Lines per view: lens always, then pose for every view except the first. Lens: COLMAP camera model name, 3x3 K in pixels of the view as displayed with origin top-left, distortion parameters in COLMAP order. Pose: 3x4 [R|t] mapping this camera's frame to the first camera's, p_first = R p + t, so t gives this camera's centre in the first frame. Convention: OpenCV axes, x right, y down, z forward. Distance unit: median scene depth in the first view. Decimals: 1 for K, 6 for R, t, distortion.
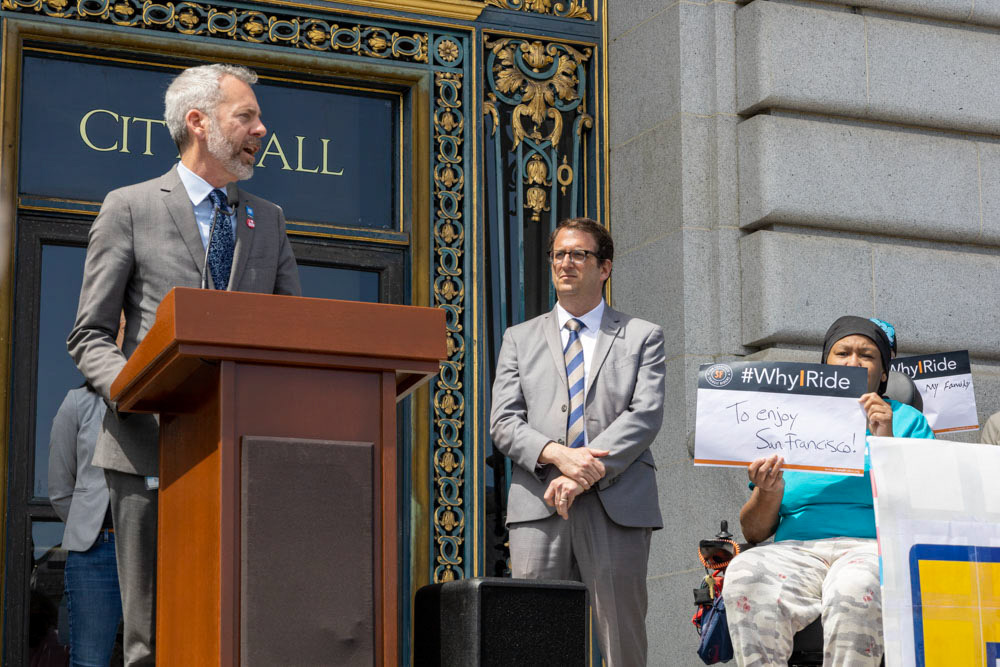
lens RADIAL K [[2511.4, 0, 543.7], [0, 2511.4, 311.0], [0, 0, 1]] dist [-0.000906, 0.000000]
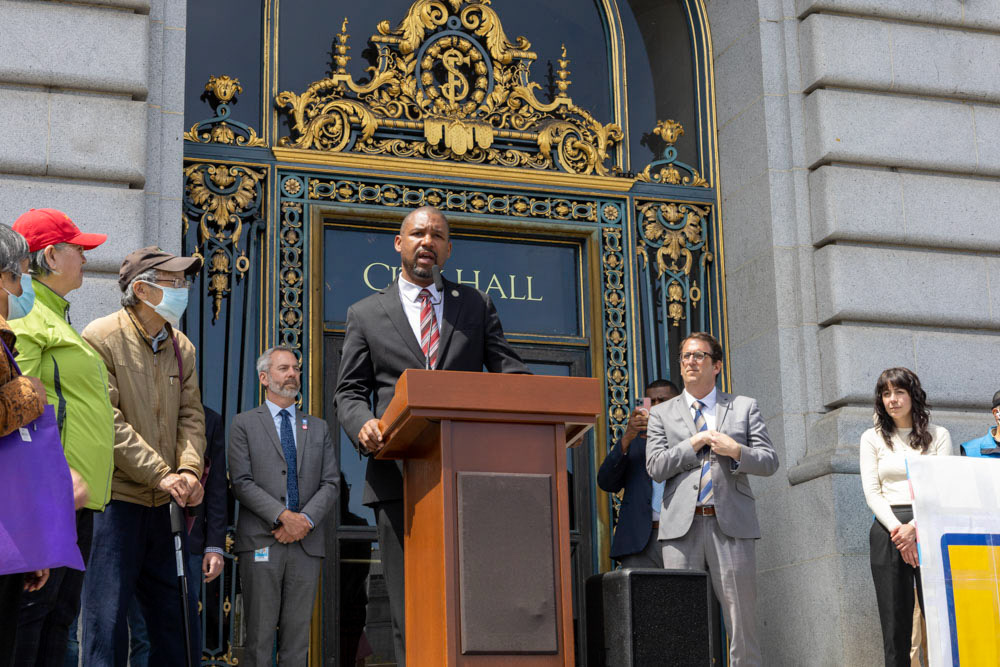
lens RADIAL K [[1665.2, 0, 493.8], [0, 1665.2, 336.1], [0, 0, 1]] dist [-0.001148, 0.000000]
pose [[0.991813, -0.042017, -0.120585, 0.008486], [0.037171, 0.998419, -0.042162, 0.006668], [0.122166, 0.037334, 0.991807, 0.033094]]
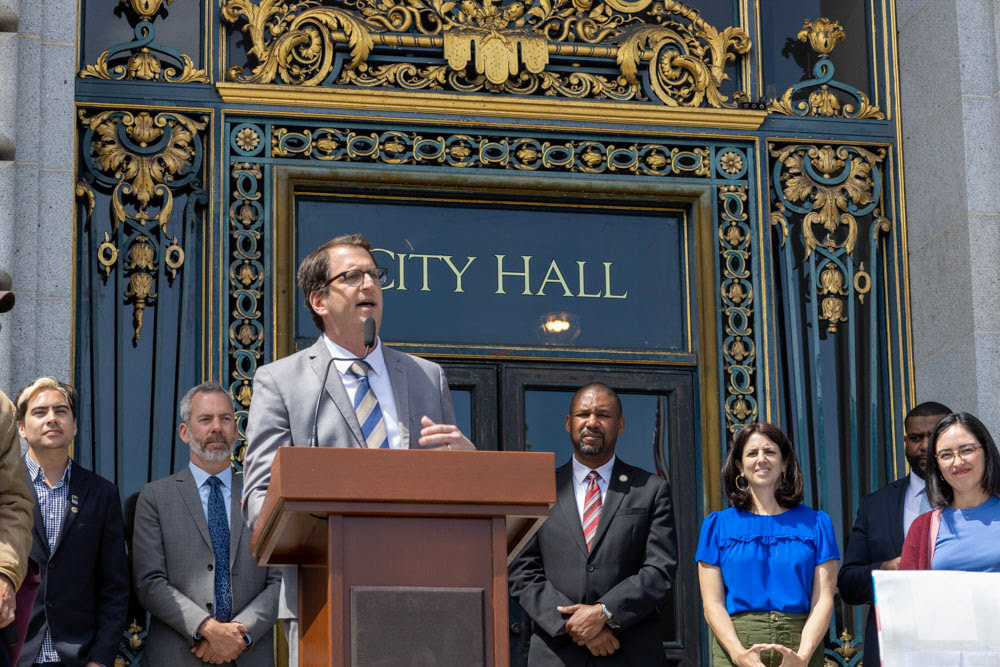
lens RADIAL K [[2717.1, 0, 508.8], [0, 2717.1, 366.6], [0, 0, 1]] dist [-0.021426, 0.000000]
pose [[0.976293, -0.055487, -0.209223, 0.095935], [0.052286, 0.998415, -0.020802, -0.007675], [0.210045, 0.009370, 0.977647, -0.046563]]
